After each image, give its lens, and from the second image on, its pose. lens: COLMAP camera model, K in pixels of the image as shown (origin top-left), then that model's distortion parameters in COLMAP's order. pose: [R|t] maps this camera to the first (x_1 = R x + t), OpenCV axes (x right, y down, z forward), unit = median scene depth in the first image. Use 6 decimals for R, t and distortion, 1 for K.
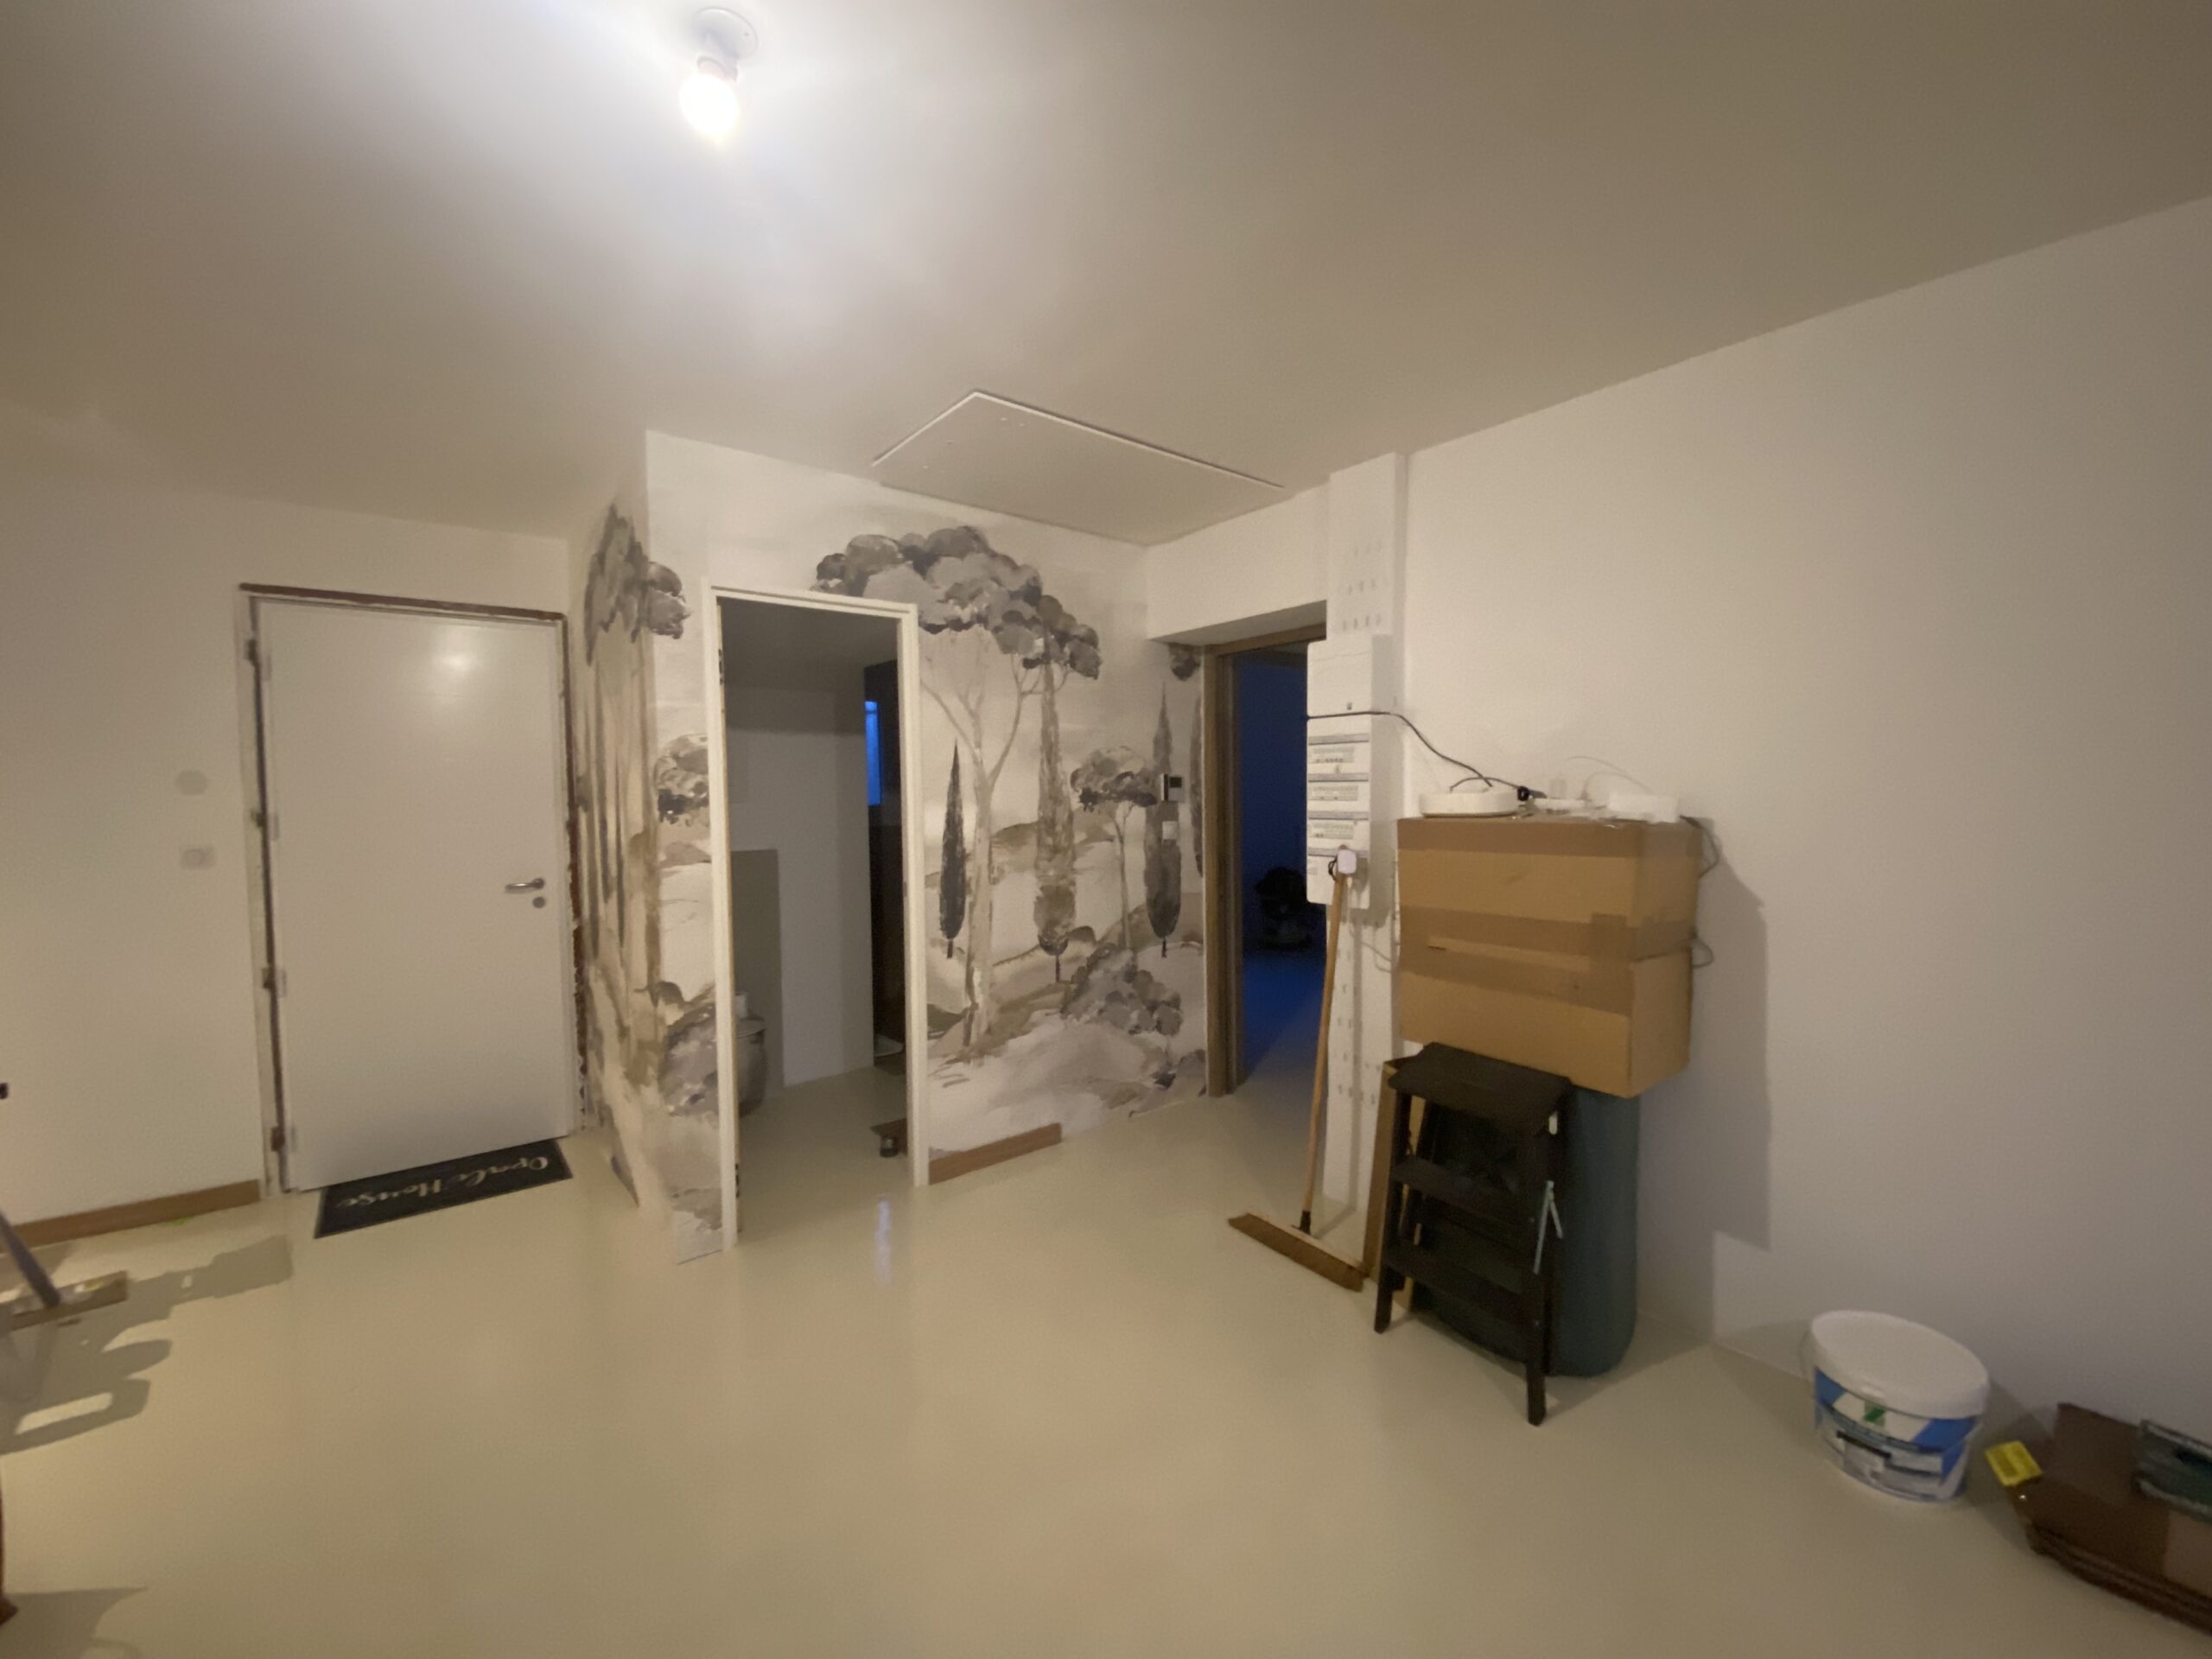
lens RADIAL K [[899.3, 0, 1104.7], [0, 899.3, 821.0], [0, 0, 1]] dist [0.017808, -0.014132]
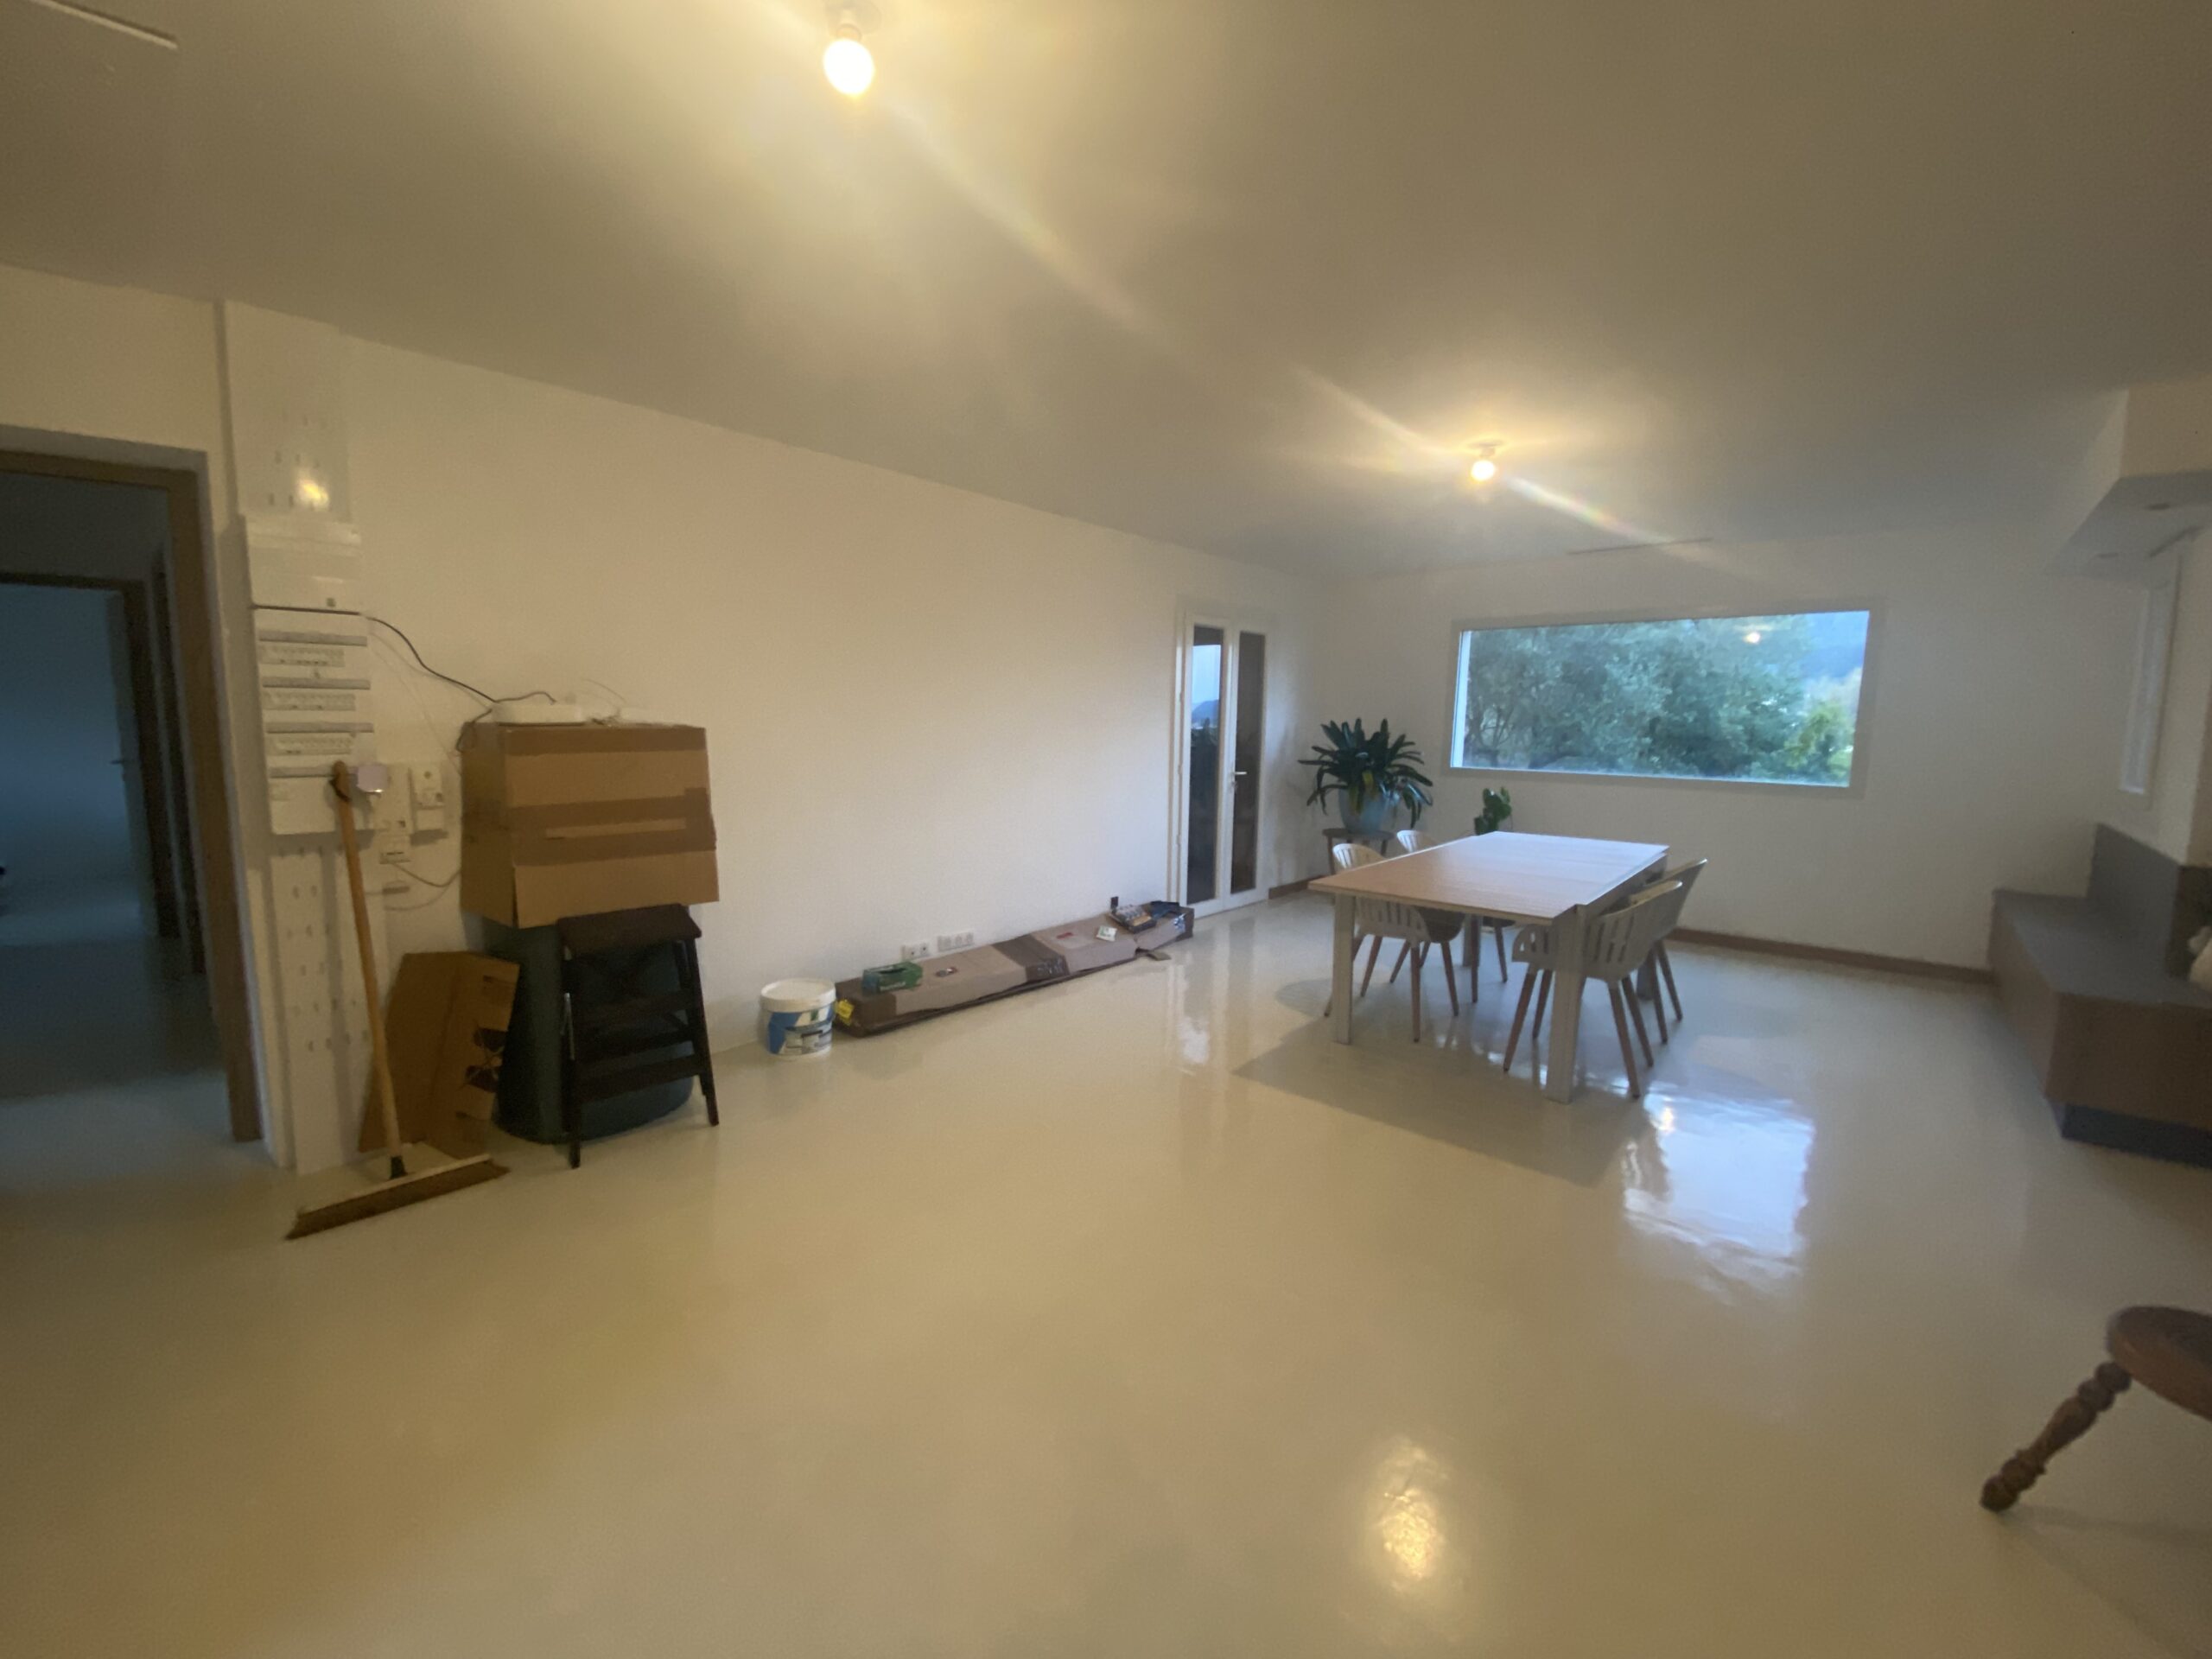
lens RADIAL K [[899.3, 0, 1104.7], [0, 899.3, 821.0], [0, 0, 1]] dist [0.017808, -0.014132]
pose [[-0.167062, -0.110576, 0.979726, -0.431019], [0.023143, 0.992978, 0.116017, -0.000201], [-0.985675, 0.042056, -0.163330, 0.238089]]
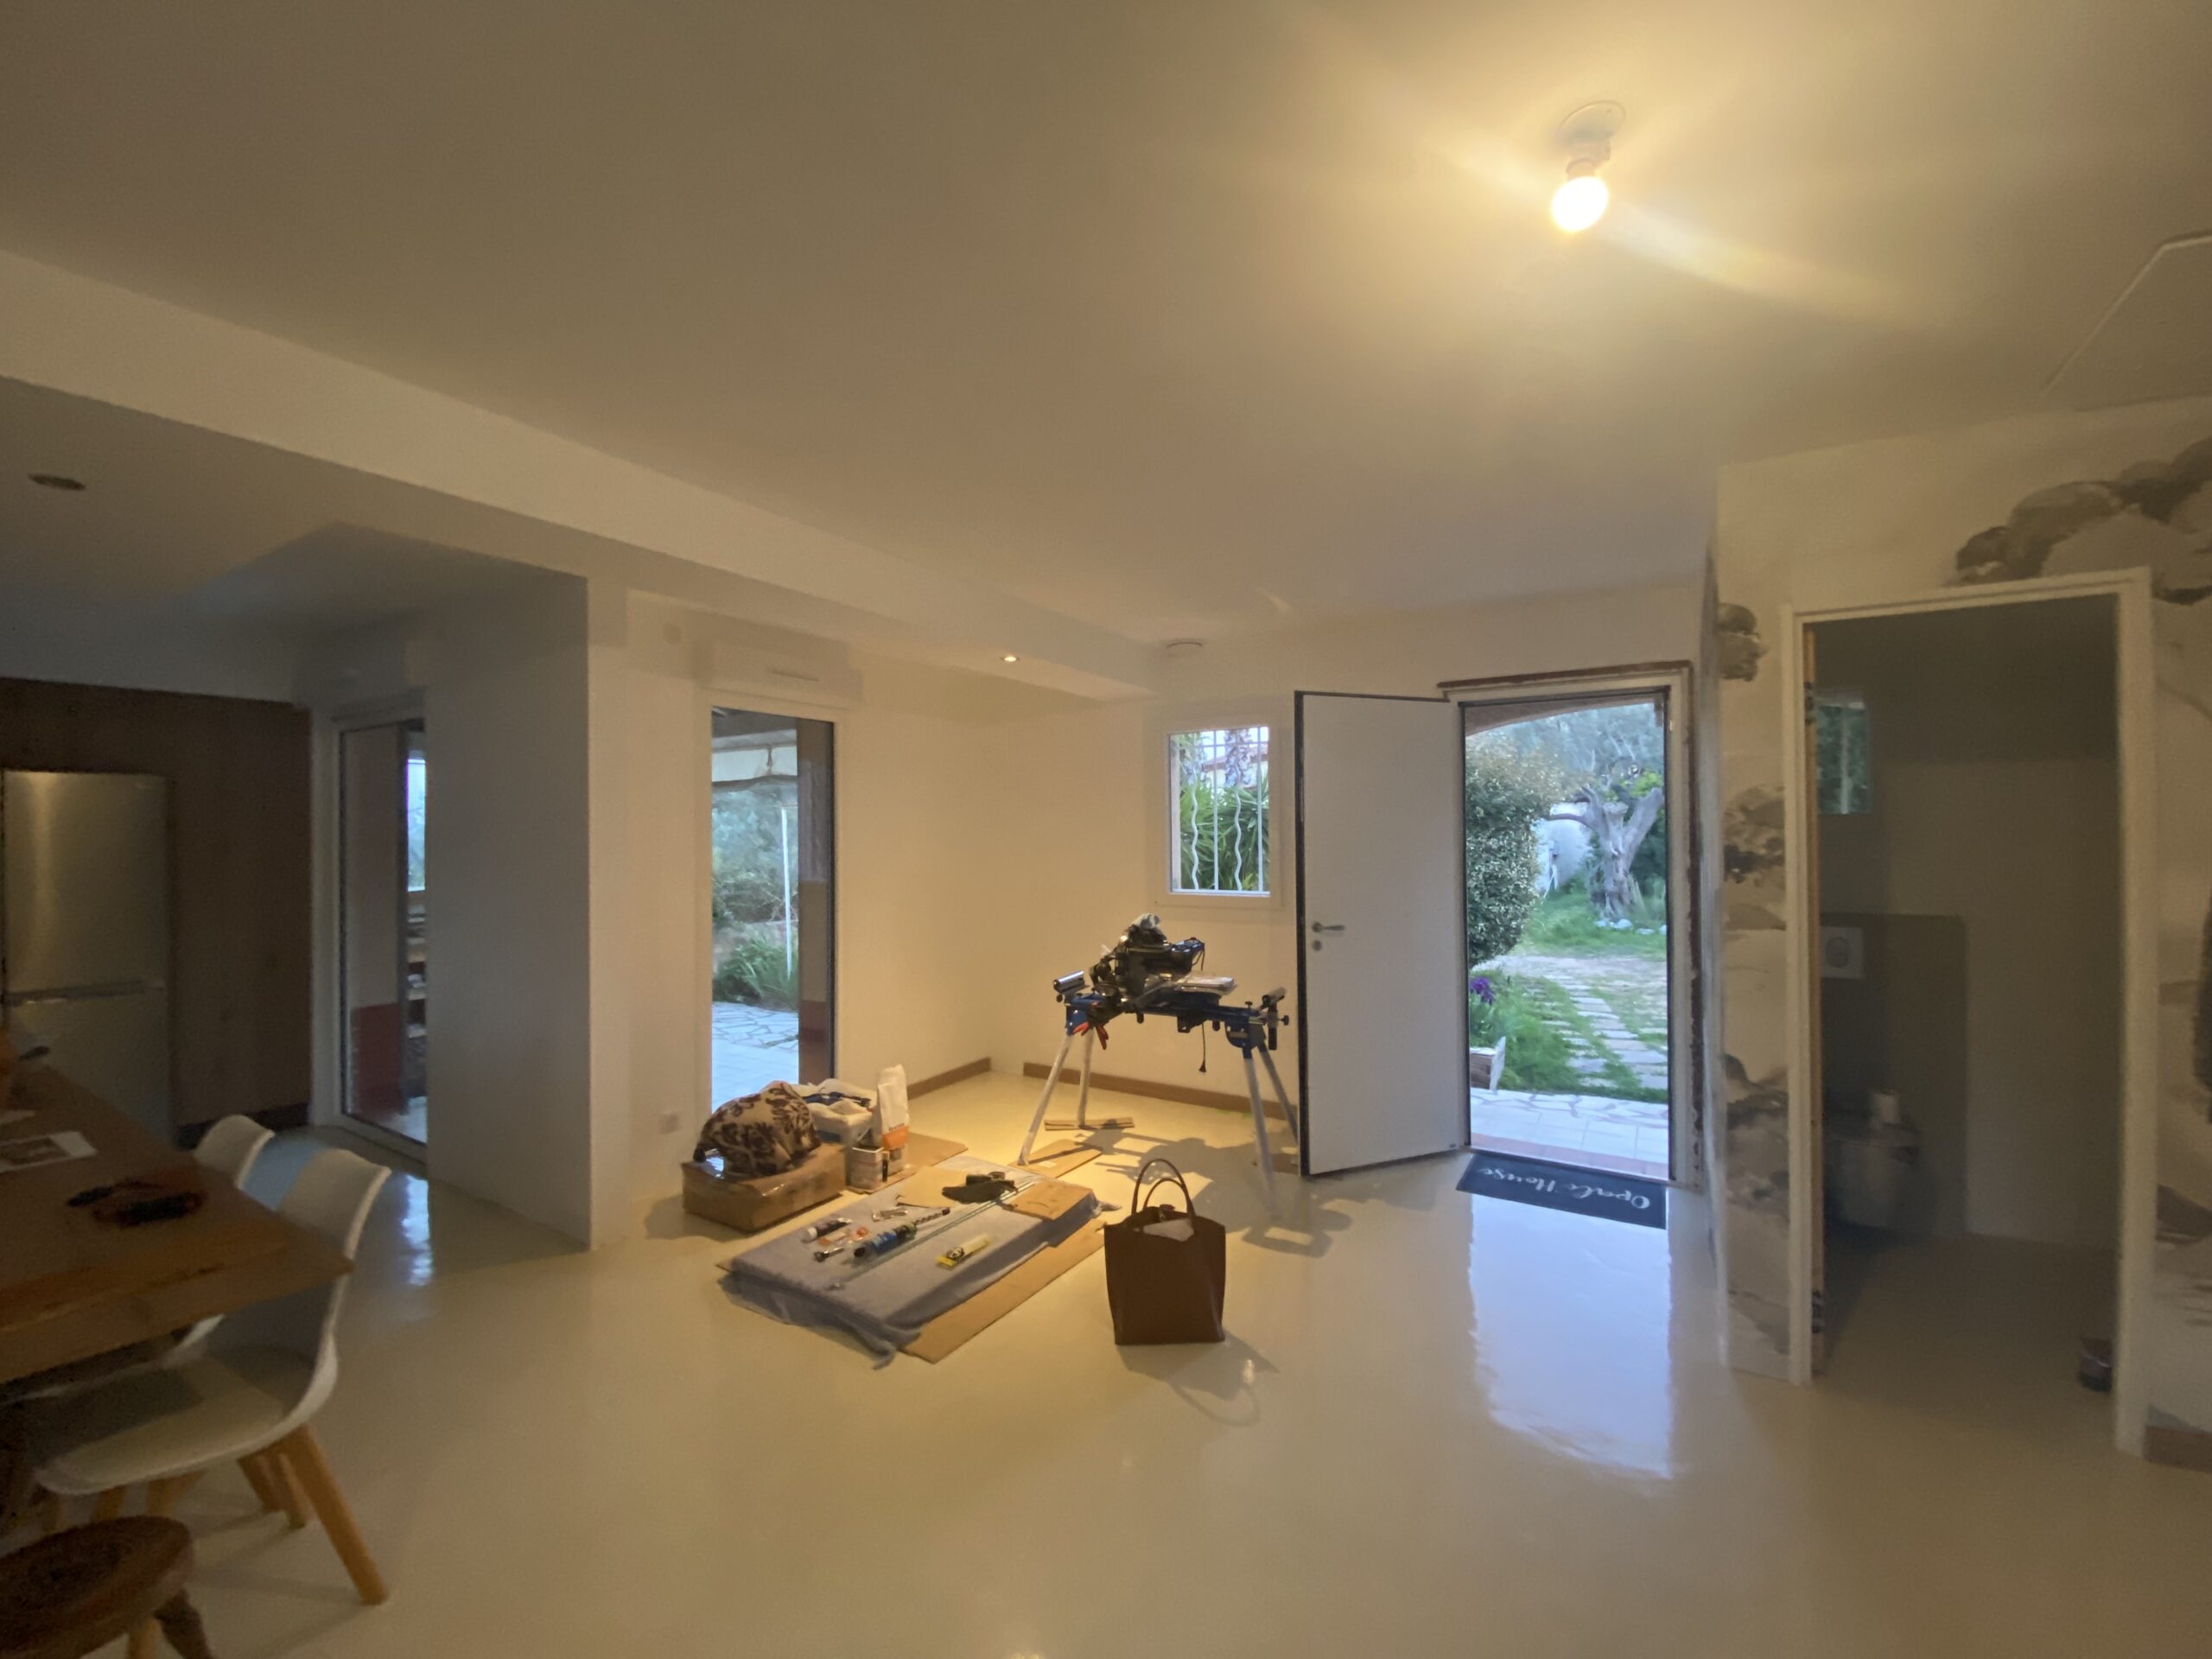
lens RADIAL K [[899.3, 0, 1104.7], [0, 899.3, 821.0], [0, 0, 1]] dist [0.017808, -0.014132]
pose [[0.343668, -0.002681, -0.939087, 0.160025], [-0.025460, 0.999602, -0.012171, -0.031957], [0.938746, 0.028091, 0.343463, 0.077333]]
